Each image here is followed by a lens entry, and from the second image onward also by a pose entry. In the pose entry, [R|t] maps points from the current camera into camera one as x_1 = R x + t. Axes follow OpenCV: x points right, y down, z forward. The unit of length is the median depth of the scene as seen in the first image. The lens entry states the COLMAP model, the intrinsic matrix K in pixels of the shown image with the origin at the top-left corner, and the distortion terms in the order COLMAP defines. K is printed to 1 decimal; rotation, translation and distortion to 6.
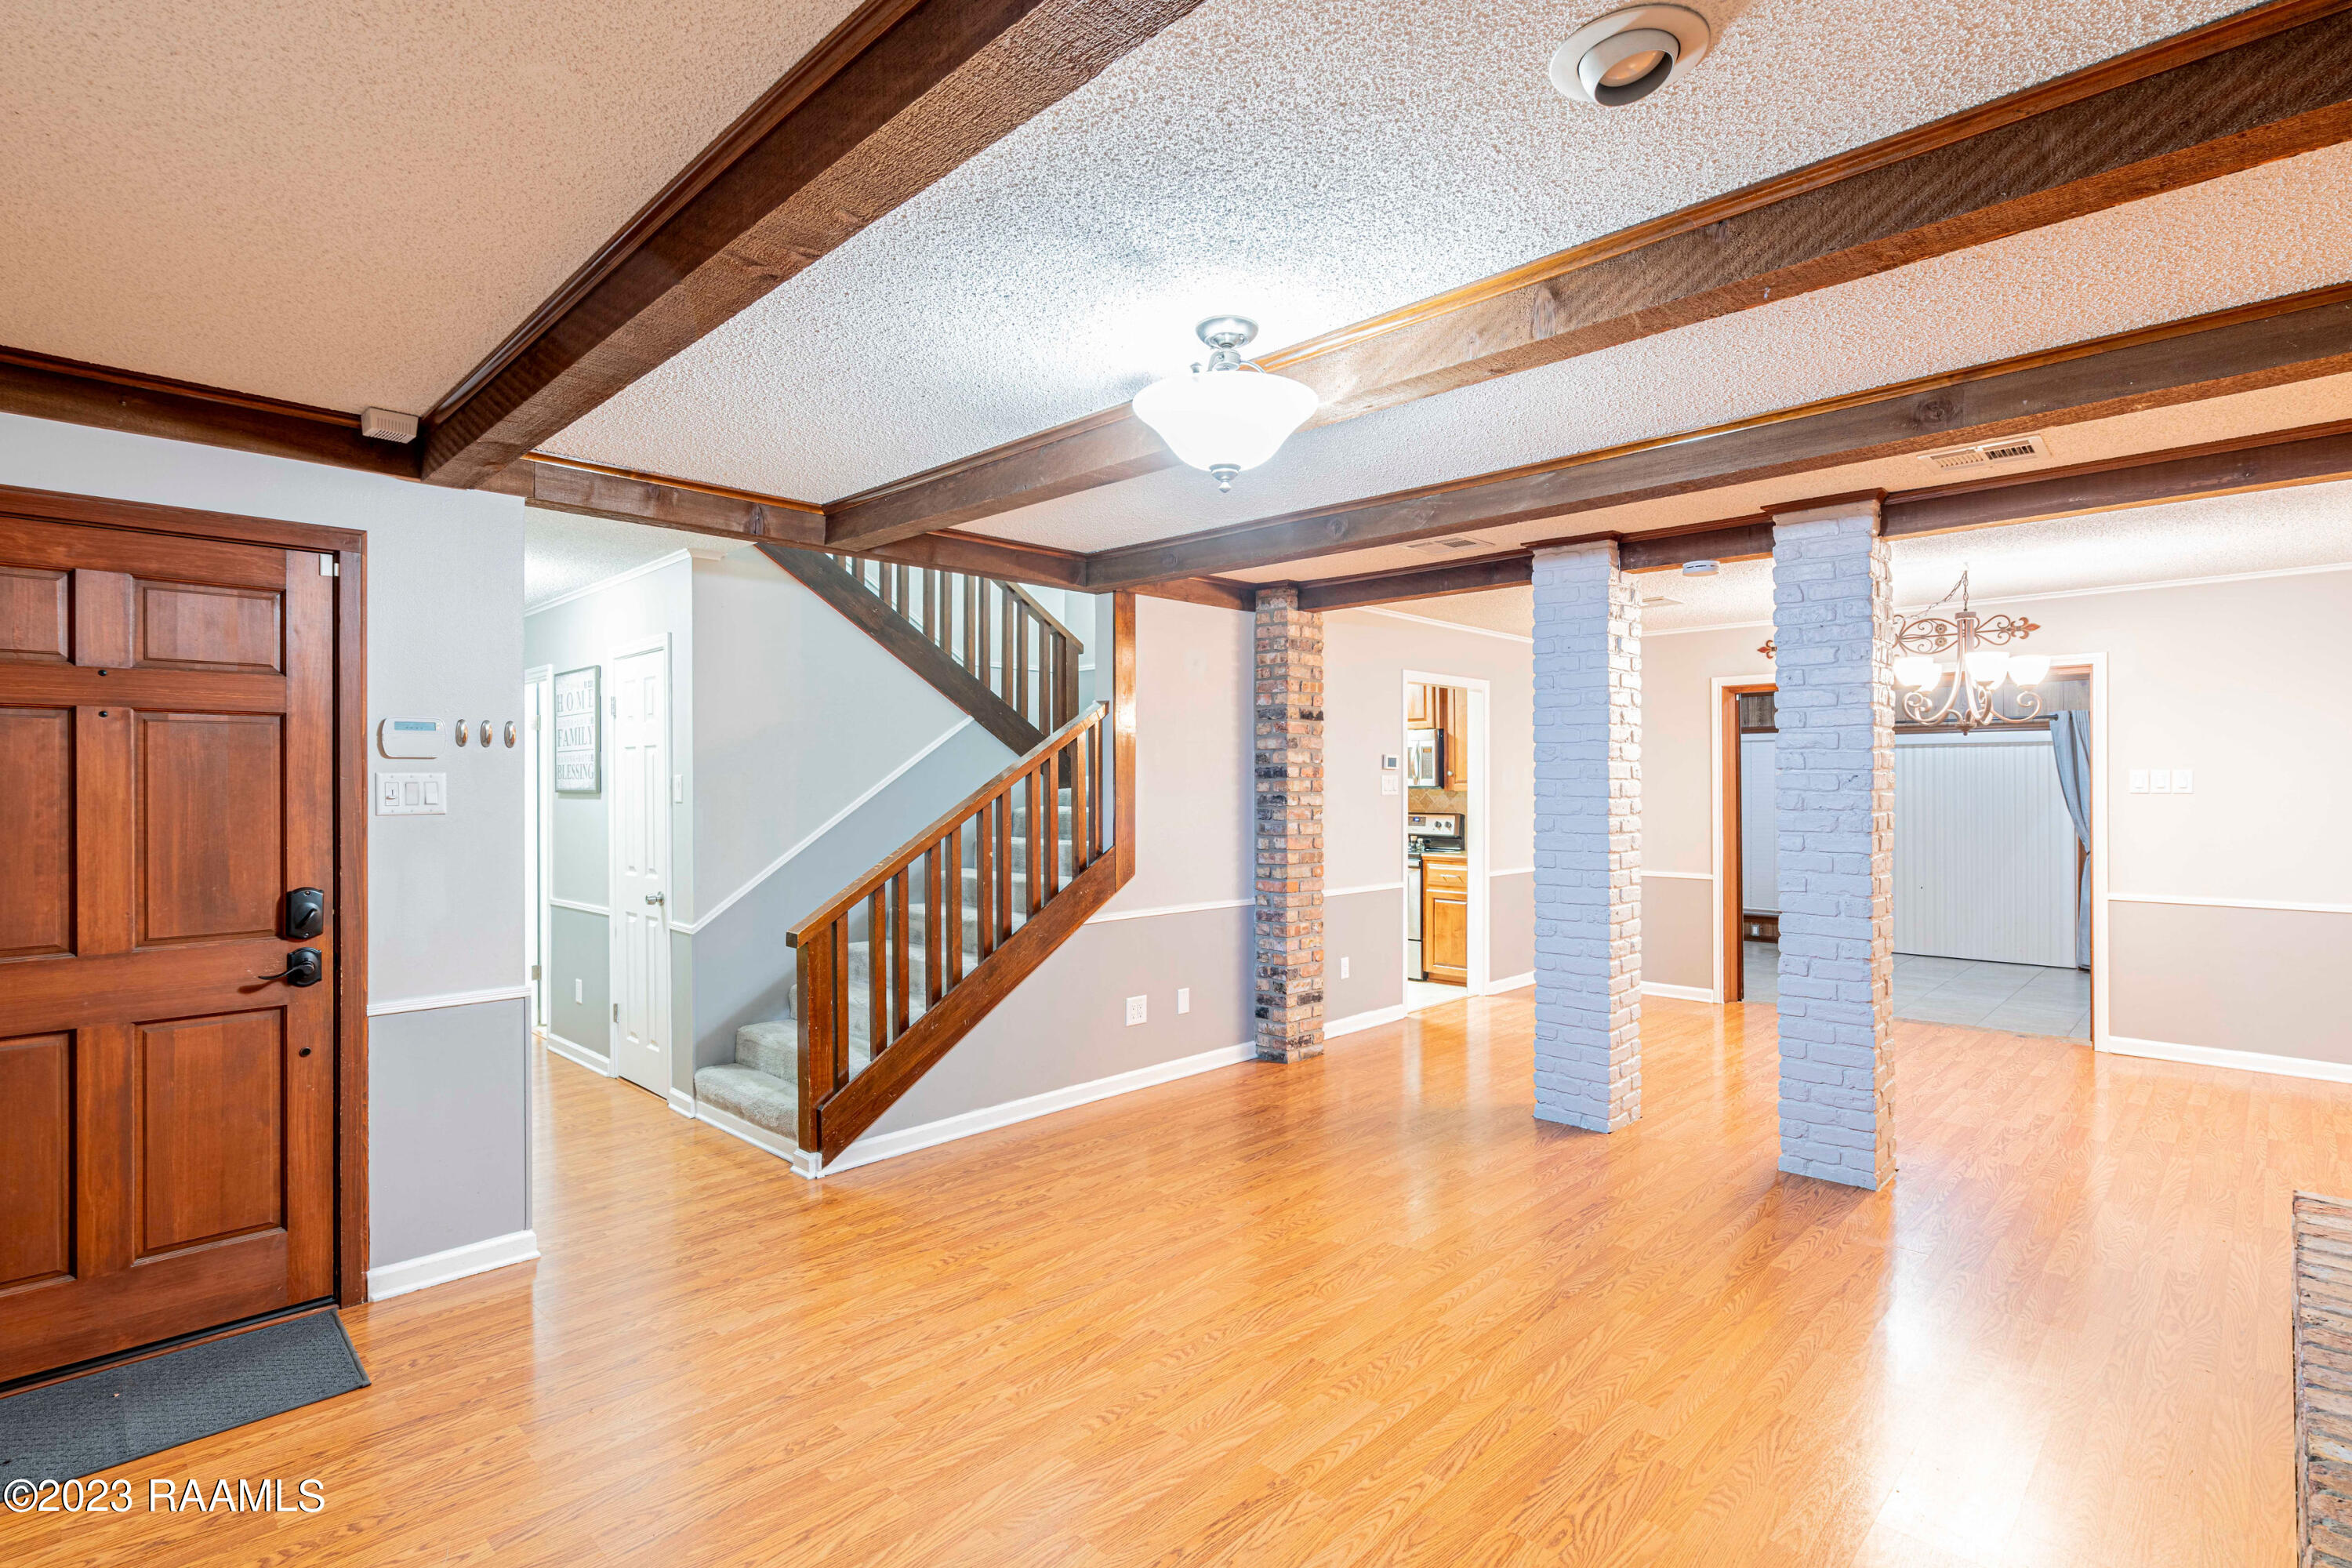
lens RADIAL K [[1106.4, 0, 1184.4], [0, 1106.4, 769.8], [0, 0, 1]] dist [-0.005515, 0.001840]
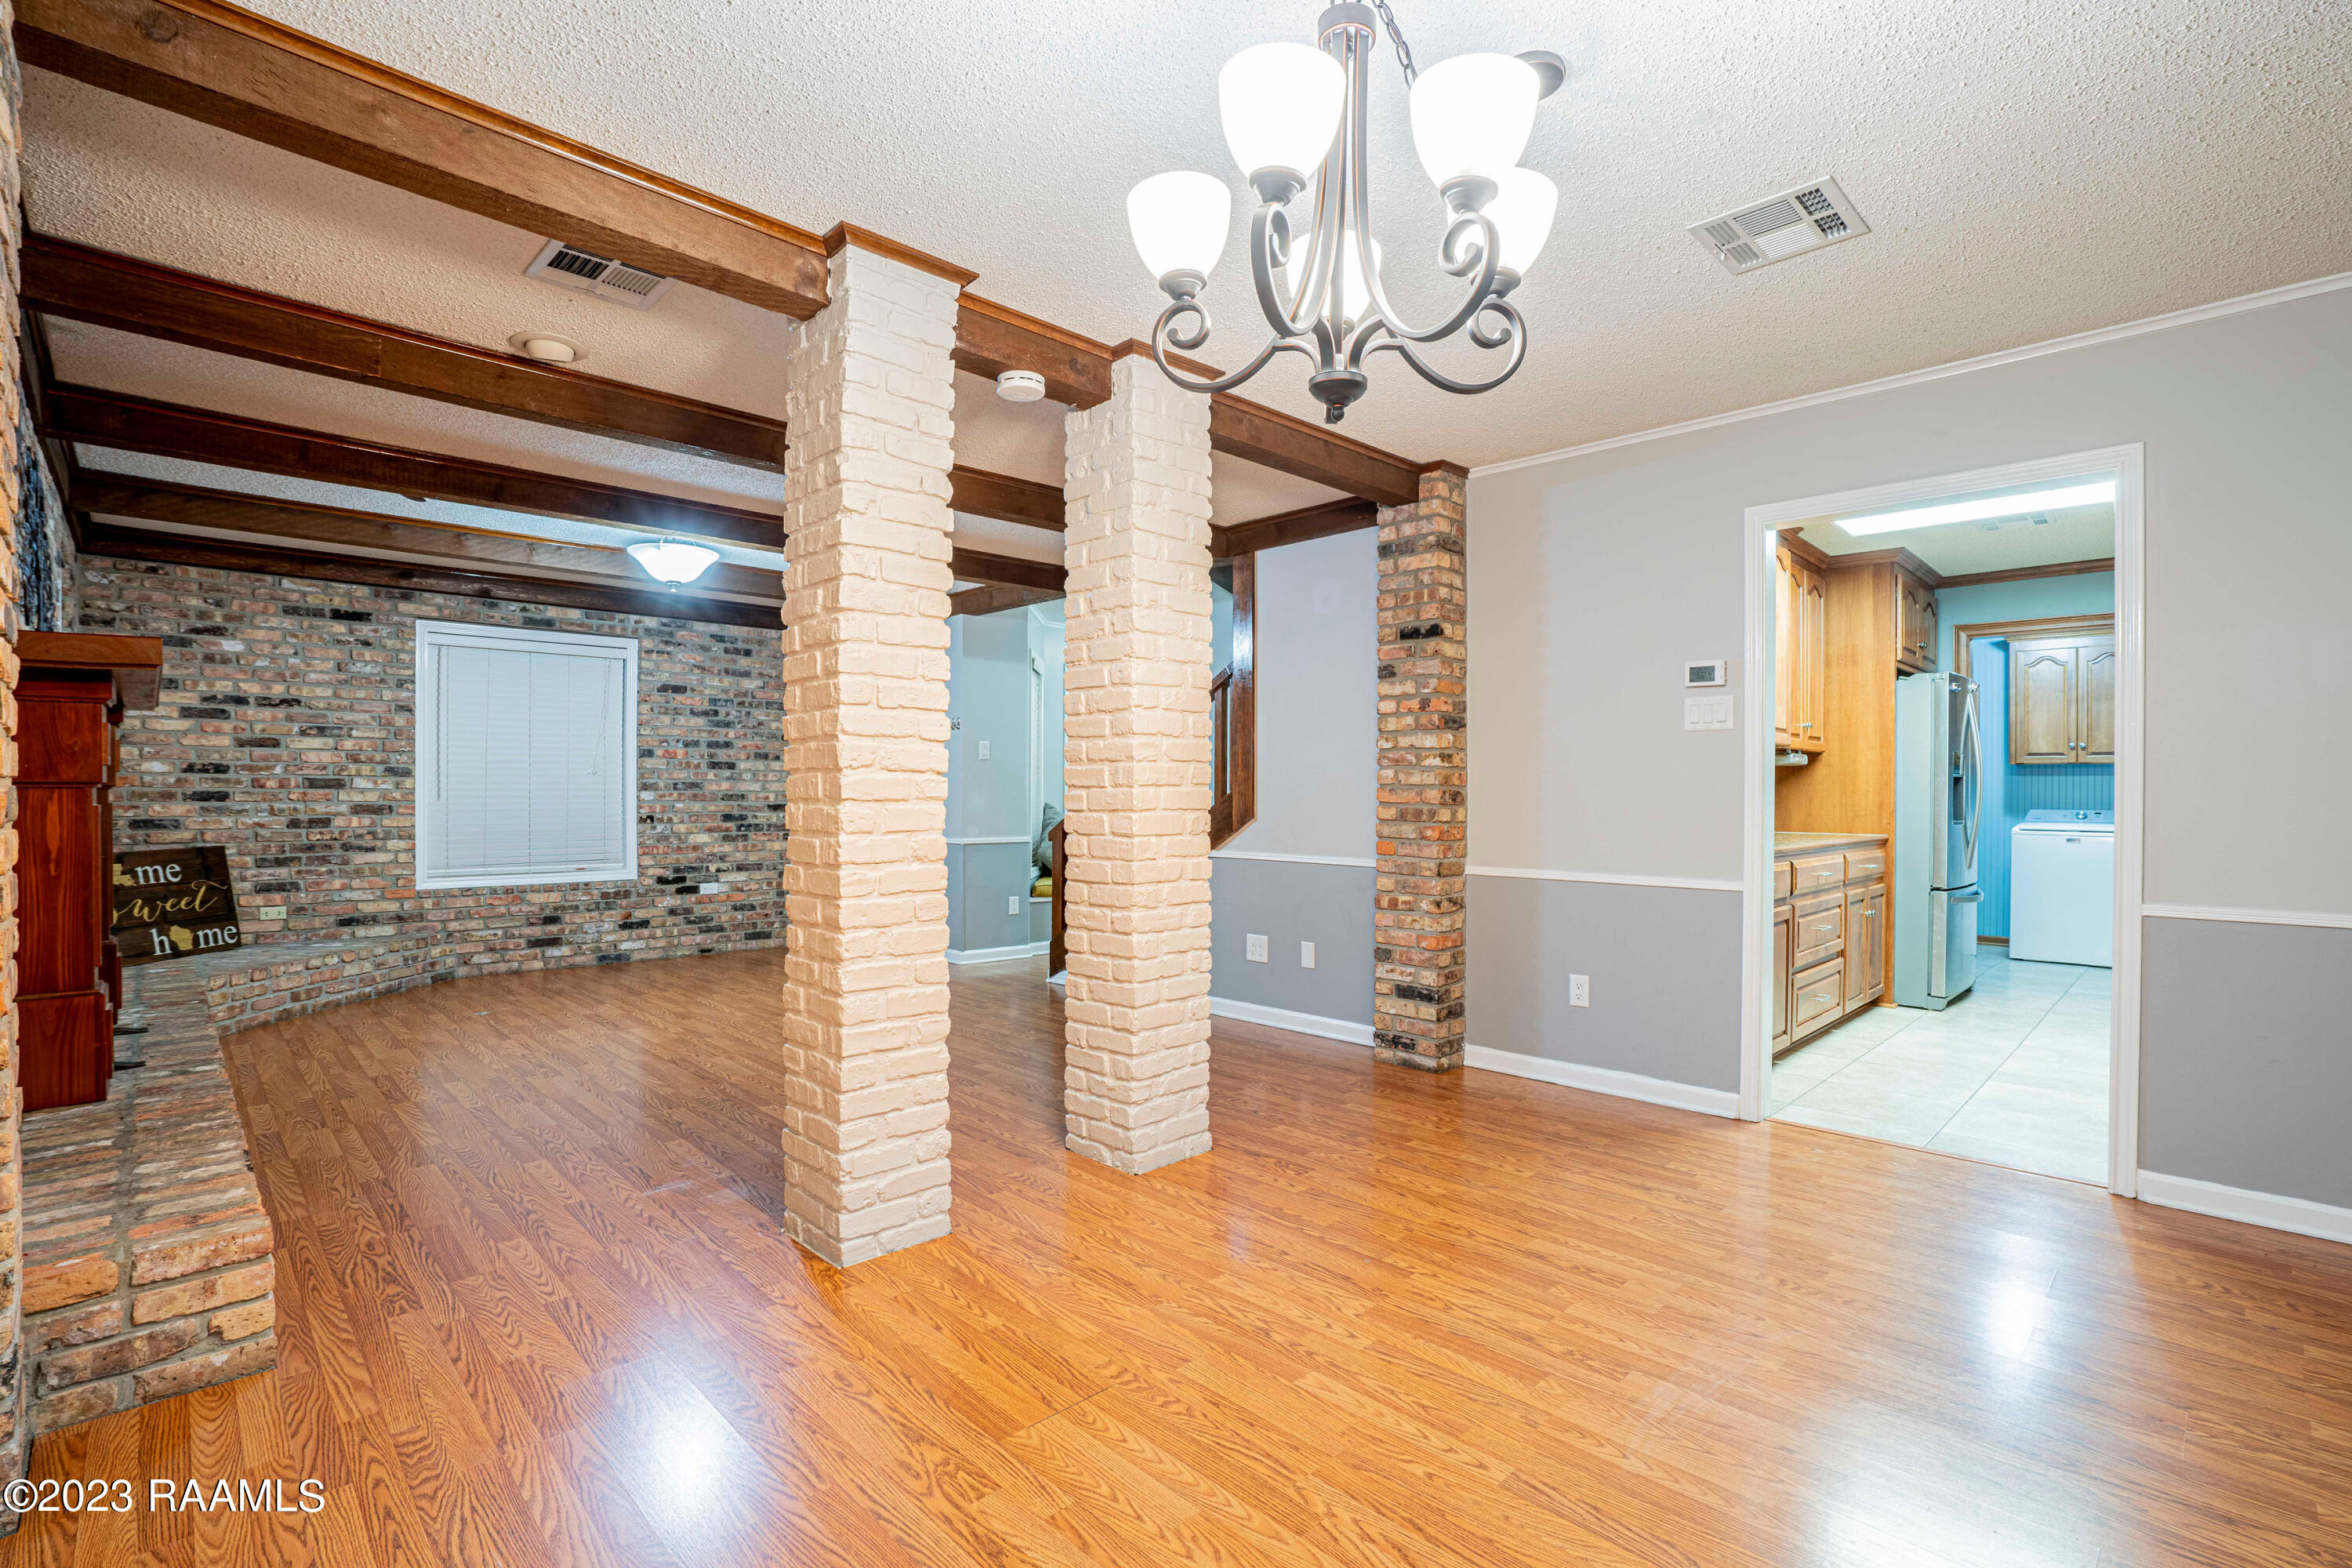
lens RADIAL K [[1106.4, 0, 1181.4], [0, 1106.4, 794.4], [0, 0, 1]] dist [-0.005515, 0.001840]
pose [[-0.041204, 0.001792, -0.999149, 1.297498], [0.006133, 0.999980, 0.001541, 0.090076], [0.999132, -0.006065, -0.041214, 1.249227]]
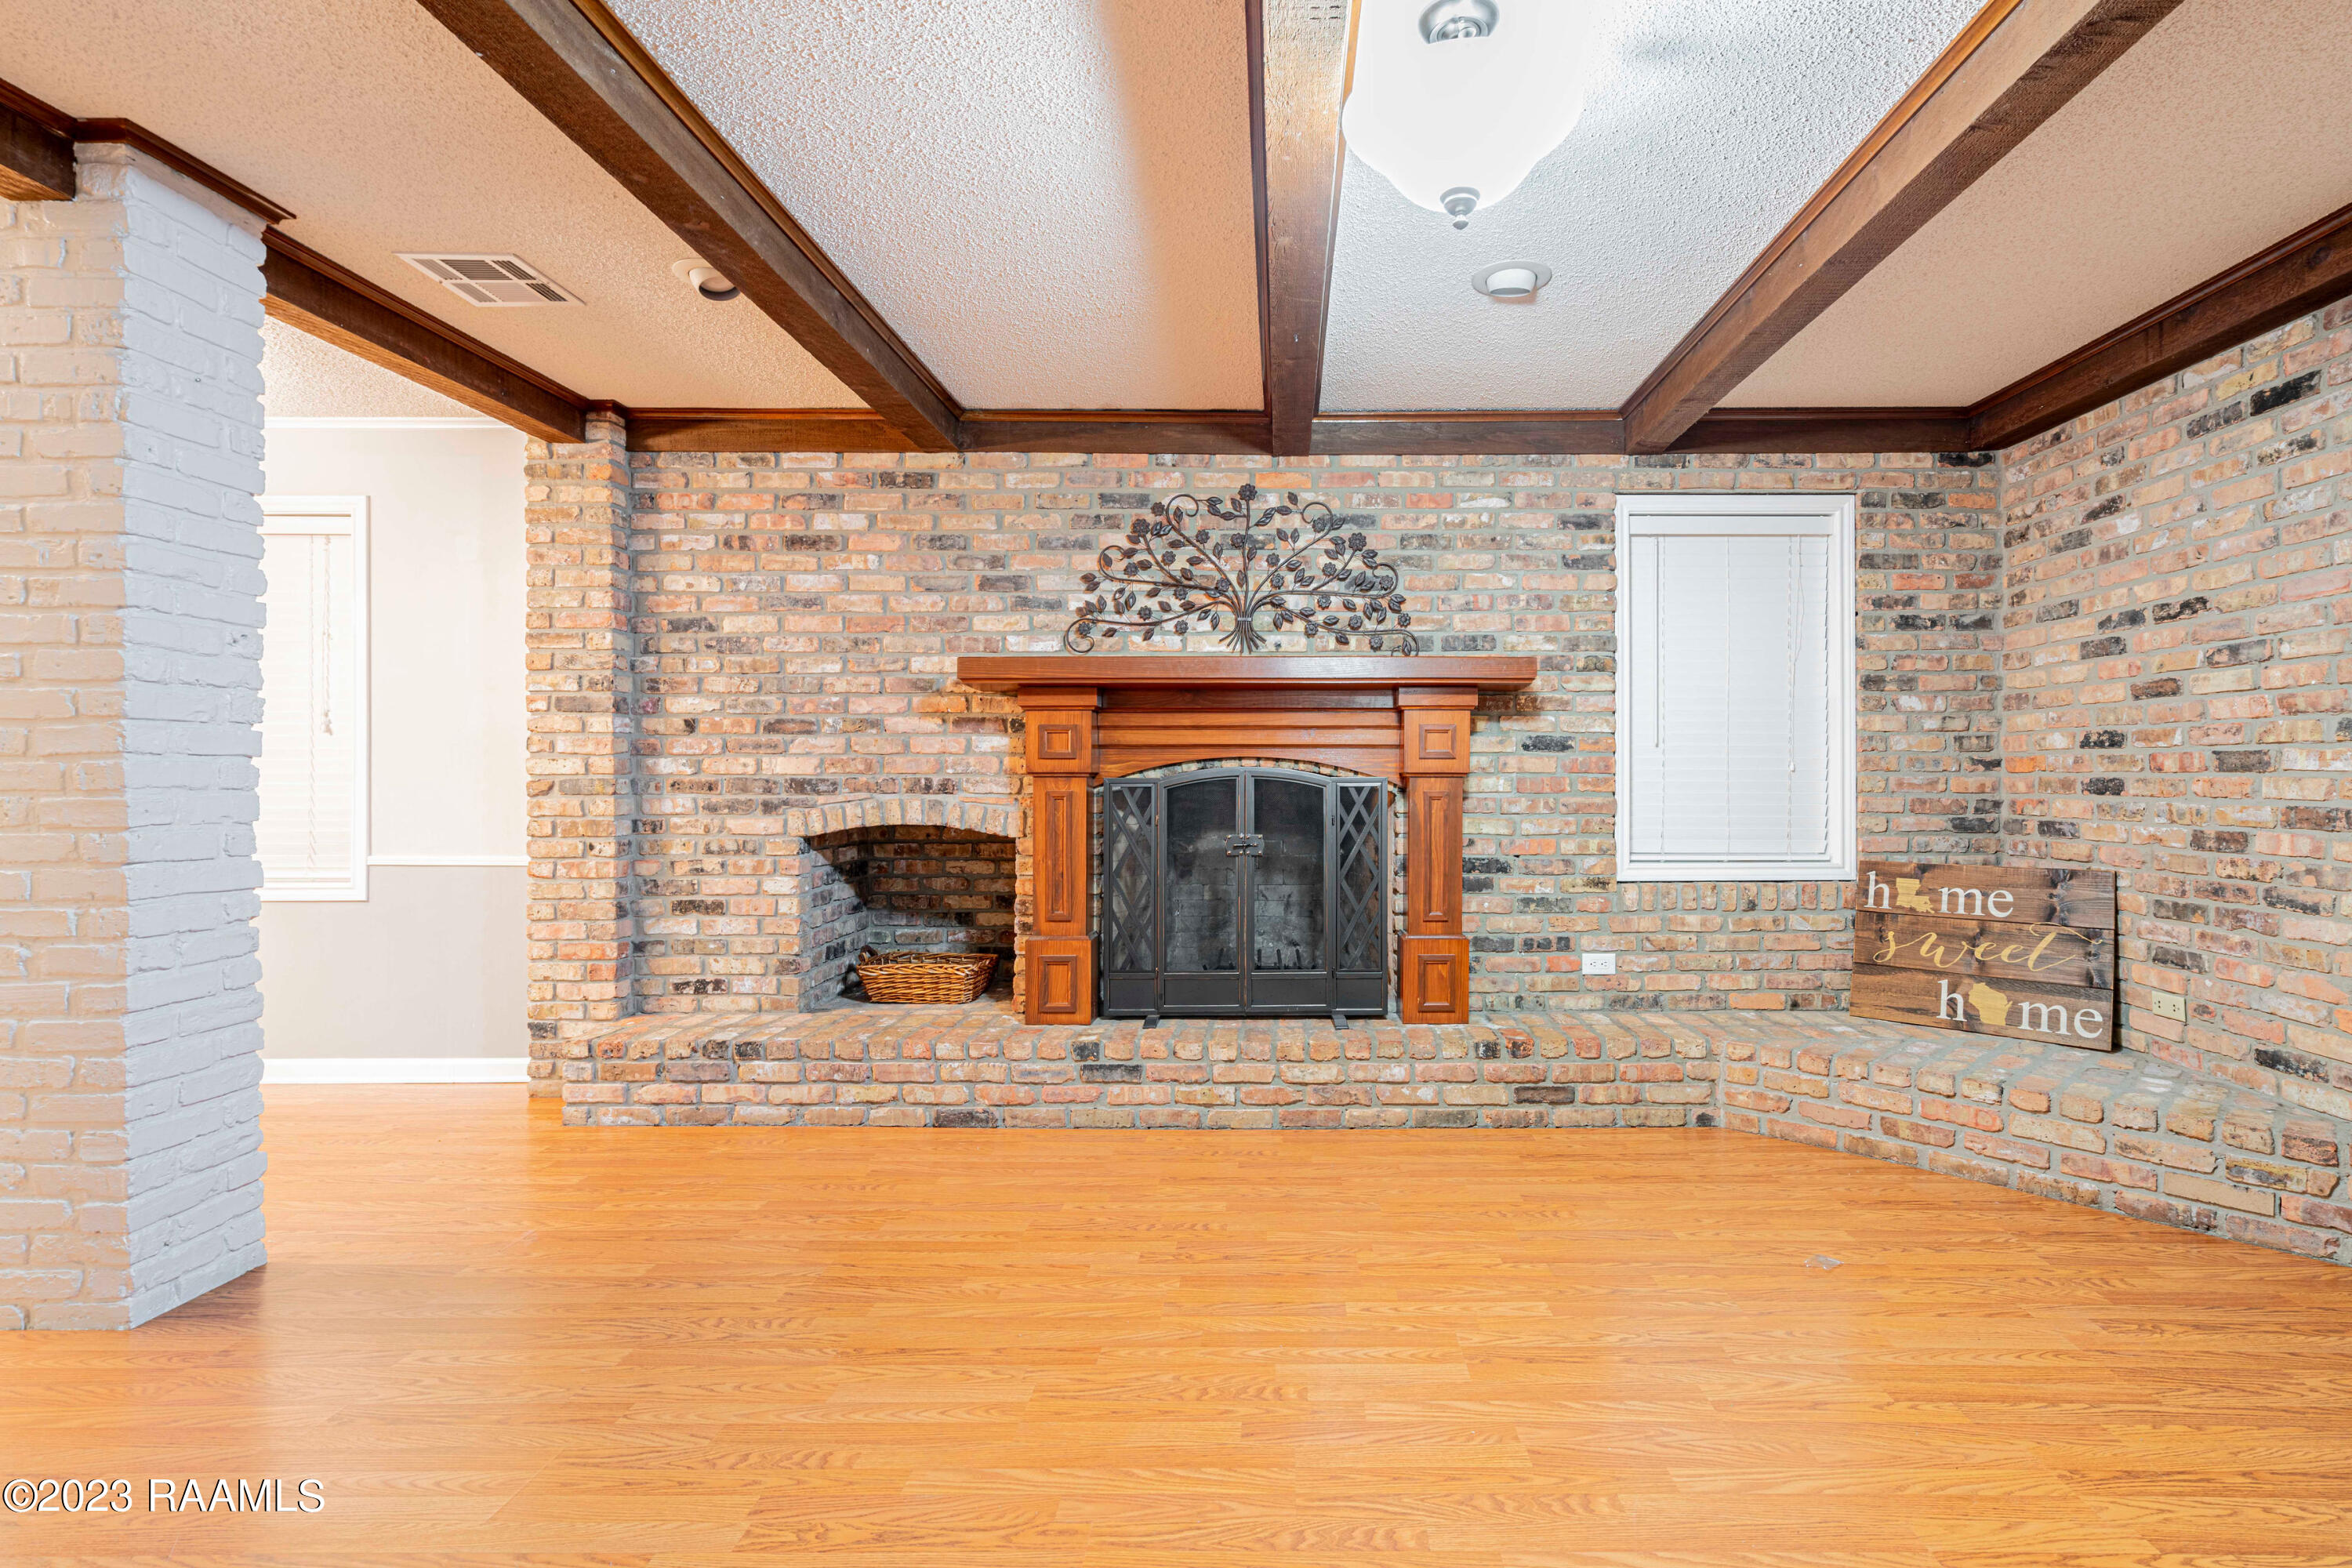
lens RADIAL K [[1106.4, 0, 1288.4], [0, 1106.4, 779.1], [0, 0, 1]] dist [-0.005515, 0.001840]
pose [[-0.687016, 0.001898, 0.726640, -0.268386], [-0.003616, 0.999975, -0.006030, 0.088653], [-0.726633, -0.006770, -0.686992, 0.975207]]
